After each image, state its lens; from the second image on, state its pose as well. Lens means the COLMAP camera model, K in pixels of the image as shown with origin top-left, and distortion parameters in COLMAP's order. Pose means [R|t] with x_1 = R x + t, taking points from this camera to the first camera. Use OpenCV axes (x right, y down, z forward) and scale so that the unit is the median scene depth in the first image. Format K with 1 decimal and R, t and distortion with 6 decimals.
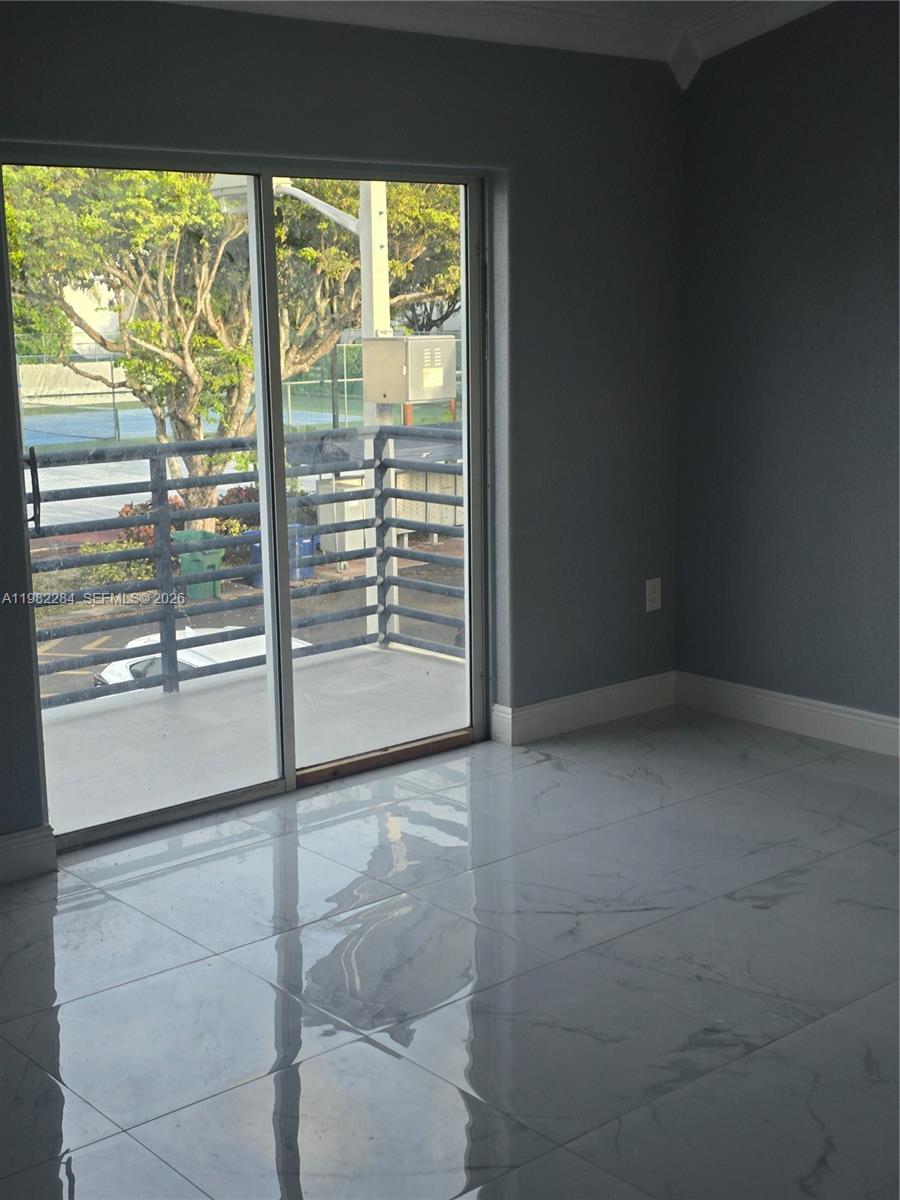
lens RADIAL K [[1565.6, 0, 447.4], [0, 1565.6, 598.4], [0, 0, 1]] dist [0.096181, 0.000000]
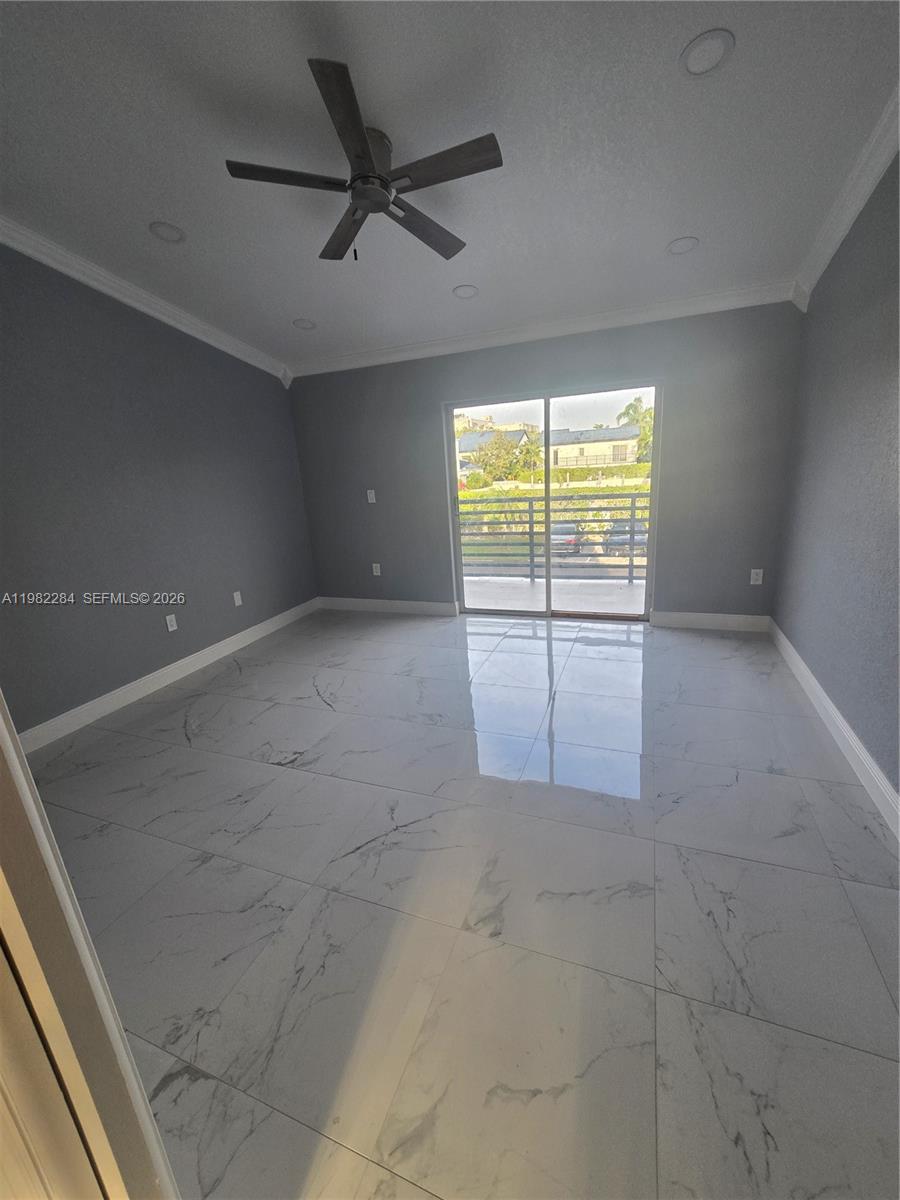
lens RADIAL K [[490.9, 0, 445.4], [0, 490.9, 603.6], [0, 0, 1]] dist [0.001870, 0.000137]
pose [[0.468200, 0.228277, -0.853626, 0.584364], [-0.101537, 0.973553, 0.204657, -0.068665], [0.877769, -0.009145, 0.478997, 0.392190]]
